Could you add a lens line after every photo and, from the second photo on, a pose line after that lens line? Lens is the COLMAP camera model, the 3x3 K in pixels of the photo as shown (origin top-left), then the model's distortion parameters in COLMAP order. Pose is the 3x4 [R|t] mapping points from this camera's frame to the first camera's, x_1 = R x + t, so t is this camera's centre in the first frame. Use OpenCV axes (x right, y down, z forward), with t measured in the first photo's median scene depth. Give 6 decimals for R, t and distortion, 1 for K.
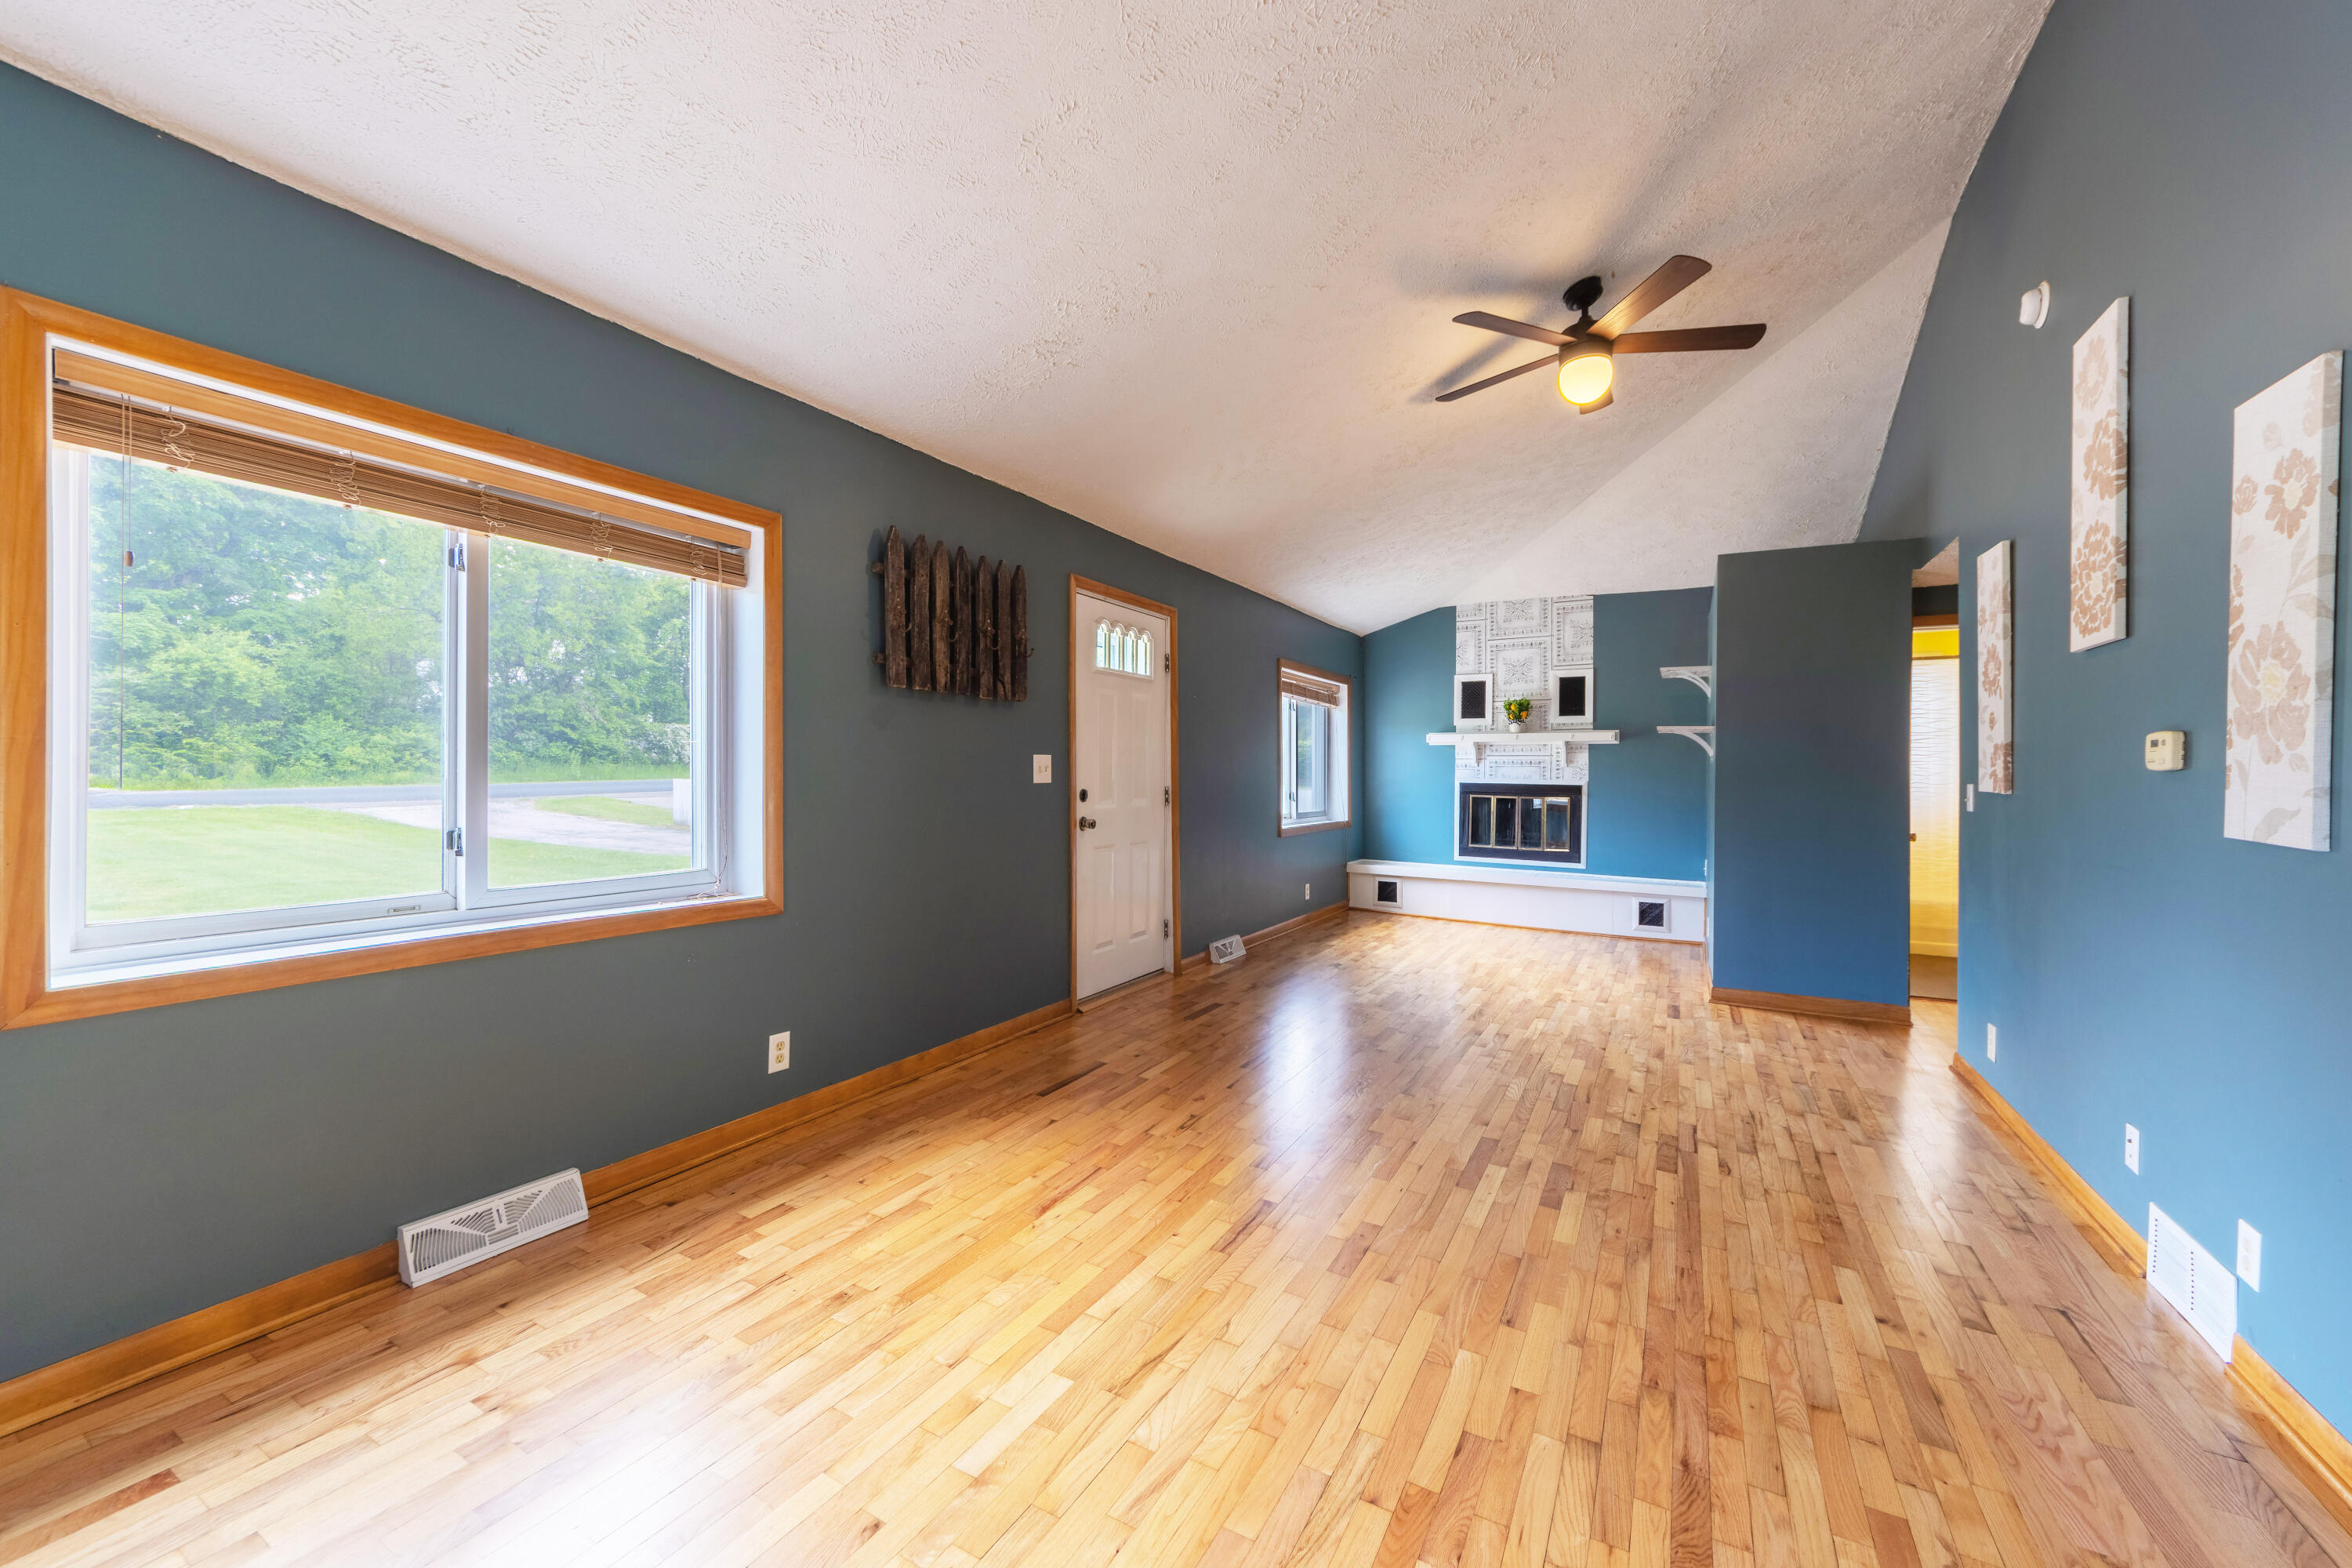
lens RADIAL K [[910.3, 0, 1170.3], [0, 910.3, 770.1], [0, 0, 1]] dist [0.002314, -0.000067]
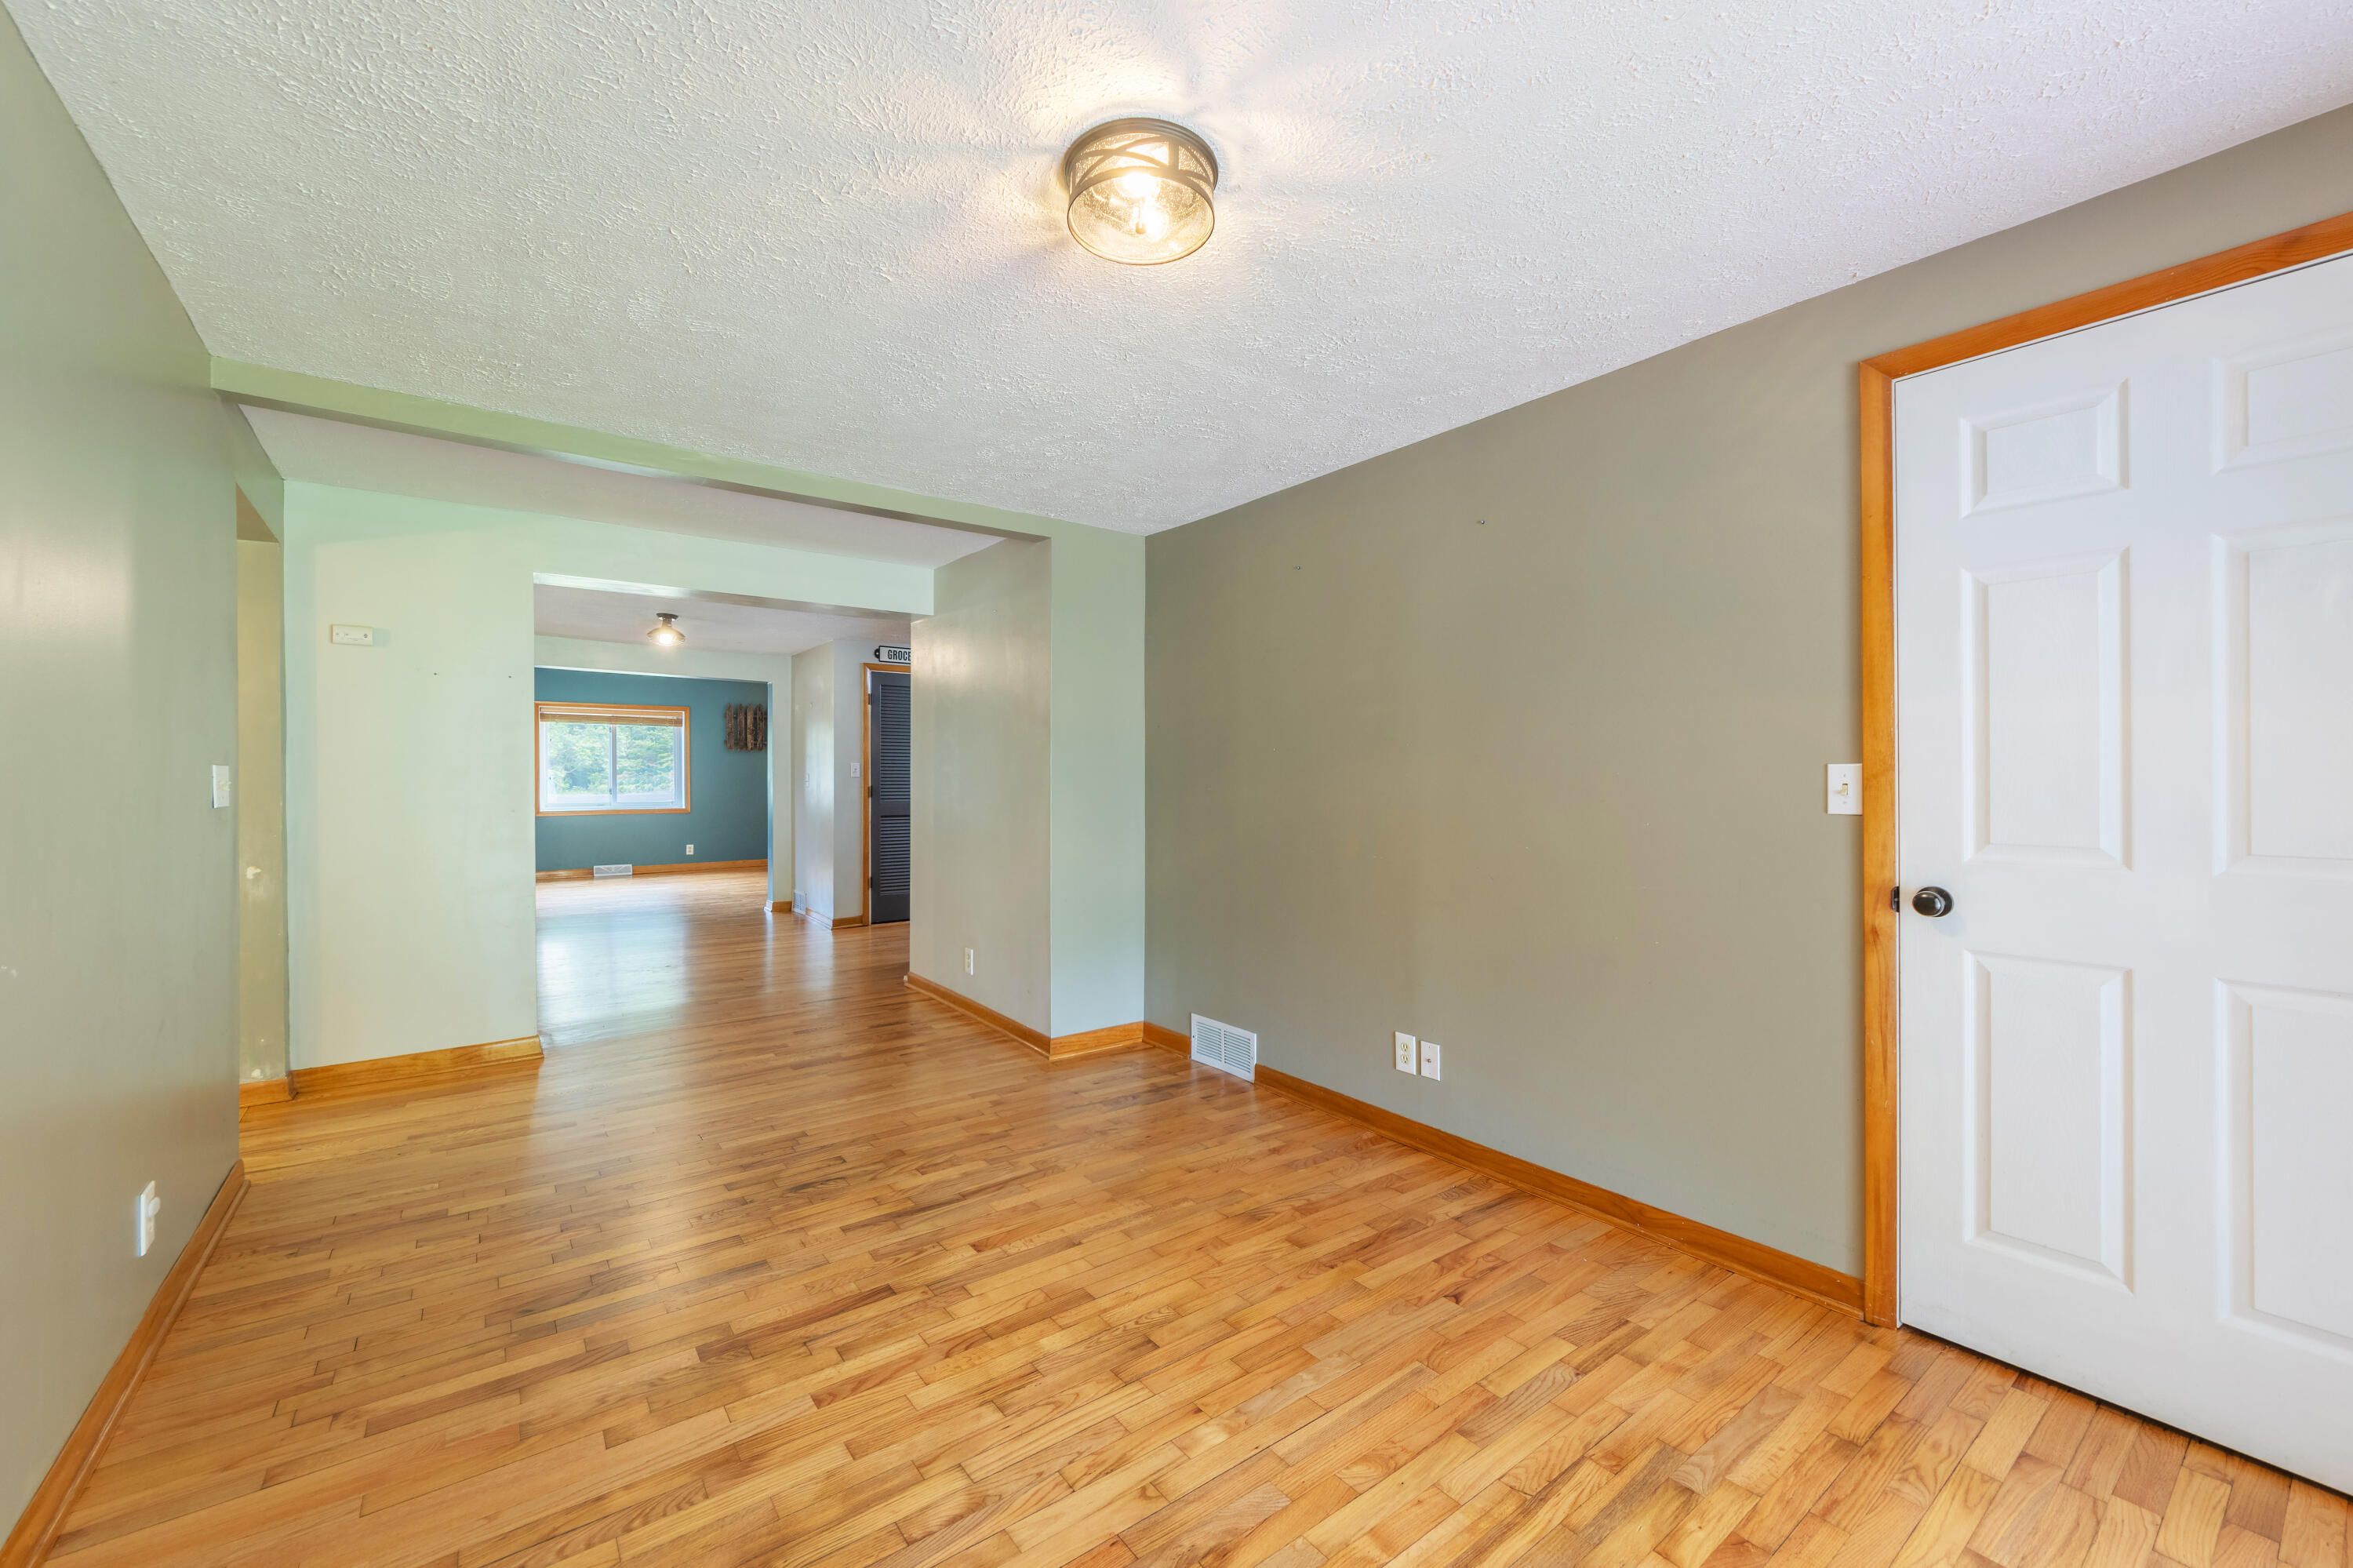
lens RADIAL K [[929.3, 0, 1165.4], [0, 929.3, 772.8], [0, 0, 1]] dist [-0.011463, -0.000119]
pose [[0.915382, -0.011943, -0.402410, 1.167499], [0.010574, 0.999928, -0.005622, 0.013878], [0.402448, 0.000891, 0.915442, -0.686205]]
